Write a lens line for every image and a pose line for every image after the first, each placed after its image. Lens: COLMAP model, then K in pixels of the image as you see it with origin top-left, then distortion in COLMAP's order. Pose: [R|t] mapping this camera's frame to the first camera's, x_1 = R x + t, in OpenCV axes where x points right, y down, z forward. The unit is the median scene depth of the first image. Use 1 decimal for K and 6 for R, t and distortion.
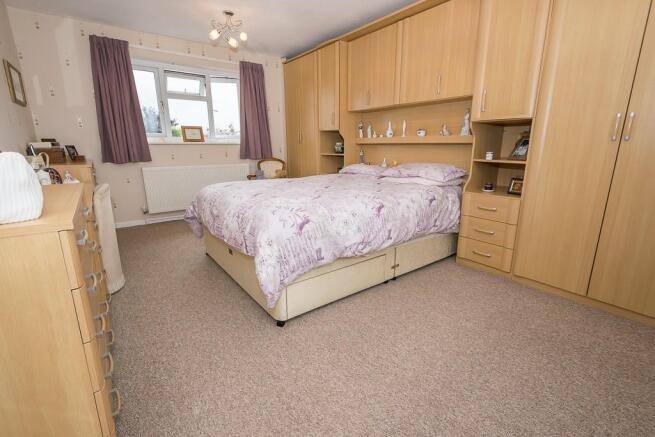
lens RADIAL K [[300.2, 0, 328.2], [0, 300.2, 214.7], [0, 0, 1]] dist [0.002759, 0.000084]
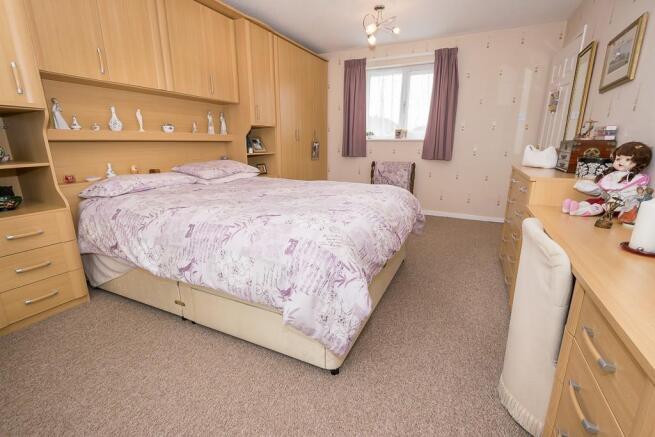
lens RADIAL K [[300.2, 0, 328.1], [0, 300.2, 221.2], [0, 0, 1]] dist [0.002759, 0.000084]
pose [[-0.441805, -0.223908, 0.868719, -0.654460], [0.208598, 0.916171, 0.342226, -0.215012], [-0.872522, 0.332410, -0.358062, 0.940510]]
